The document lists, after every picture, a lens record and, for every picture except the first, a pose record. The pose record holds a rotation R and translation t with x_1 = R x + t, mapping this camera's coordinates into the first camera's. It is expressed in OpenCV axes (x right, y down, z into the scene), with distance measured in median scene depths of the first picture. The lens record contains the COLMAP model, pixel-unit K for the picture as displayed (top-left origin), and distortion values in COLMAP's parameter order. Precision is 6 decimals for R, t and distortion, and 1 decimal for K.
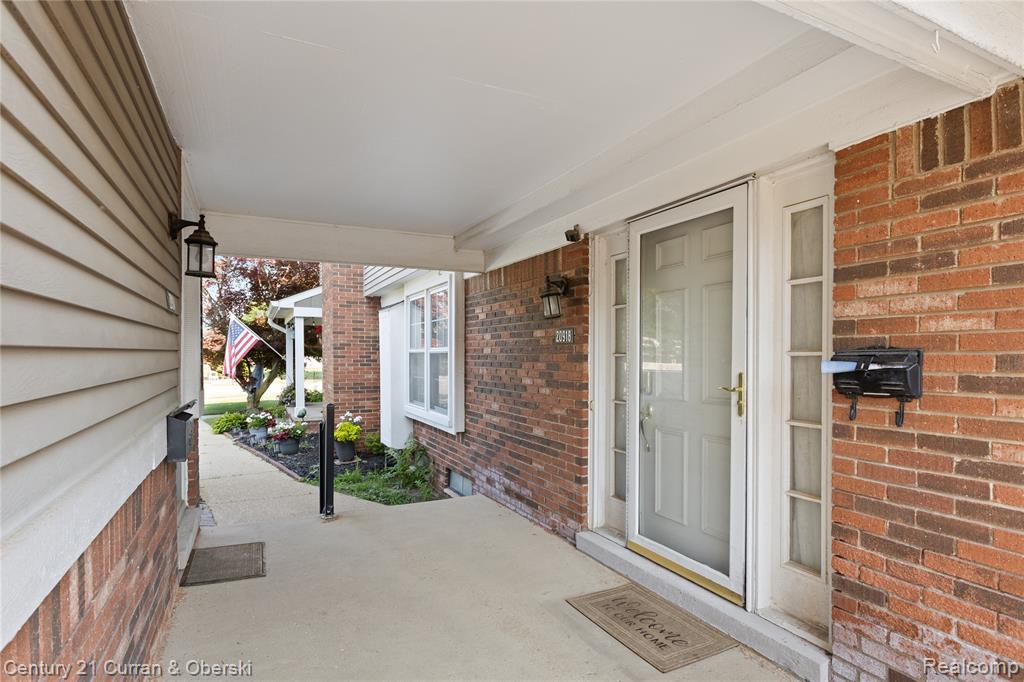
lens RADIAL K [[526.1, 0, 512.5], [0, 526.1, 365.8], [0, 0, 1]] dist [-0.011669, 0.000235]
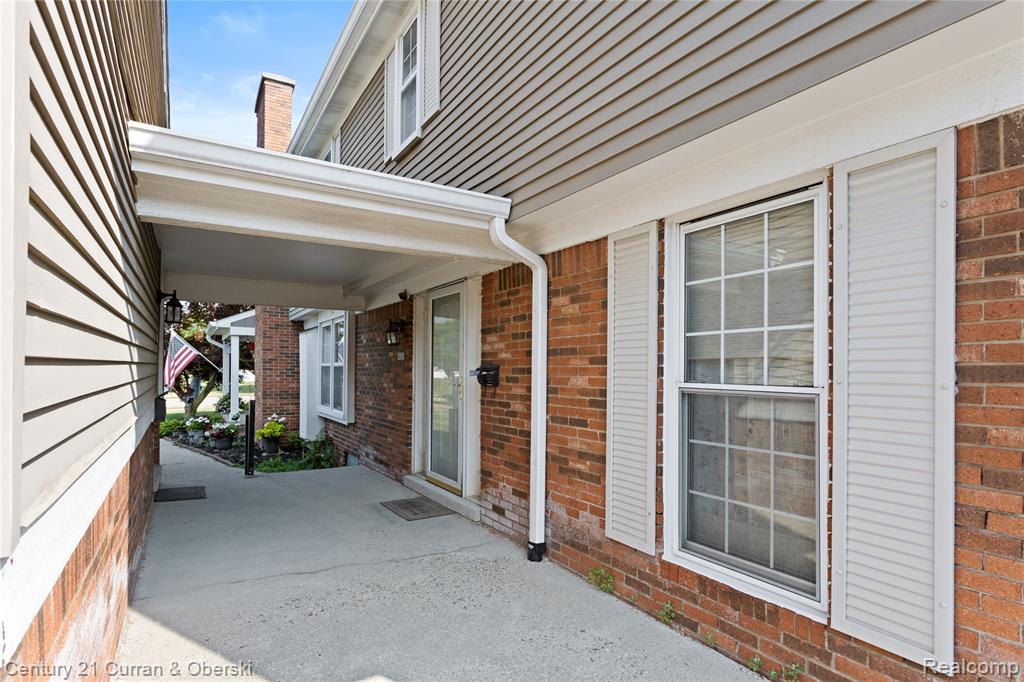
lens RADIAL K [[526.1, 0, 512.5], [0, 526.1, 365.8], [0, 0, 1]] dist [-0.011669, 0.000235]
pose [[0.995336, 0.004688, 0.096353, 0.152599], [-0.002044, 0.999619, -0.027515, 0.008948], [-0.096446, 0.027190, 0.994967, -0.346120]]
